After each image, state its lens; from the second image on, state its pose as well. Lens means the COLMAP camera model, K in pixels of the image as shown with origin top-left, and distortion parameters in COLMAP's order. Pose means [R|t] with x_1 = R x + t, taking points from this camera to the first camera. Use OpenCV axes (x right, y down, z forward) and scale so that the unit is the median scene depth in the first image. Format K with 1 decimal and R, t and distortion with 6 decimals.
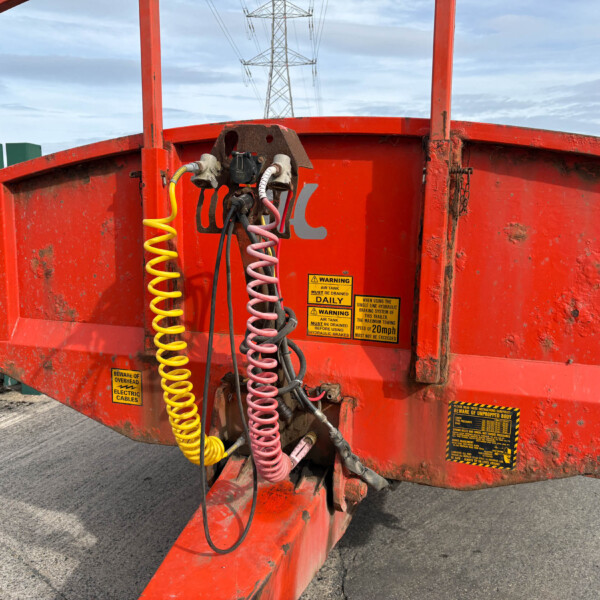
lens RADIAL K [[603.2, 0, 294.7], [0, 603.2, 297.8], [0, 0, 1]] dist [0.027702, 0.000000]
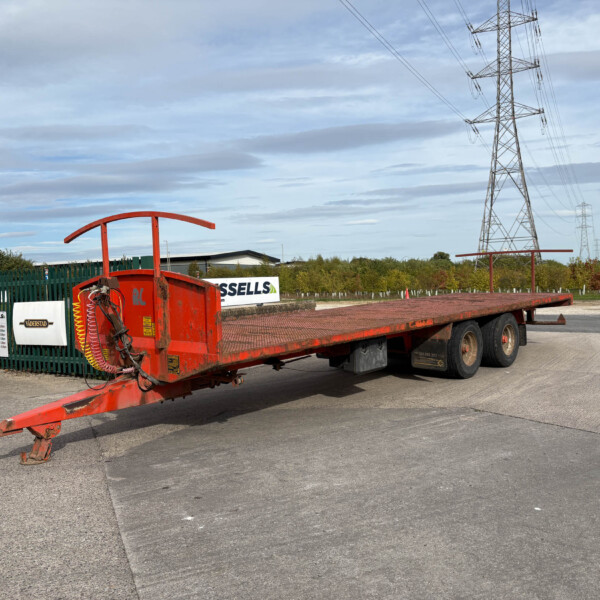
lens RADIAL K [[603.2, 0, 301.1], [0, 603.2, 304.5], [0, 0, 1]] dist [0.027702, 0.000000]
pose [[0.913571, -0.027165, -0.405771, 2.092061], [-0.003205, 0.997255, -0.073980, 0.131600], [0.406667, 0.068886, 0.910976, -1.574102]]
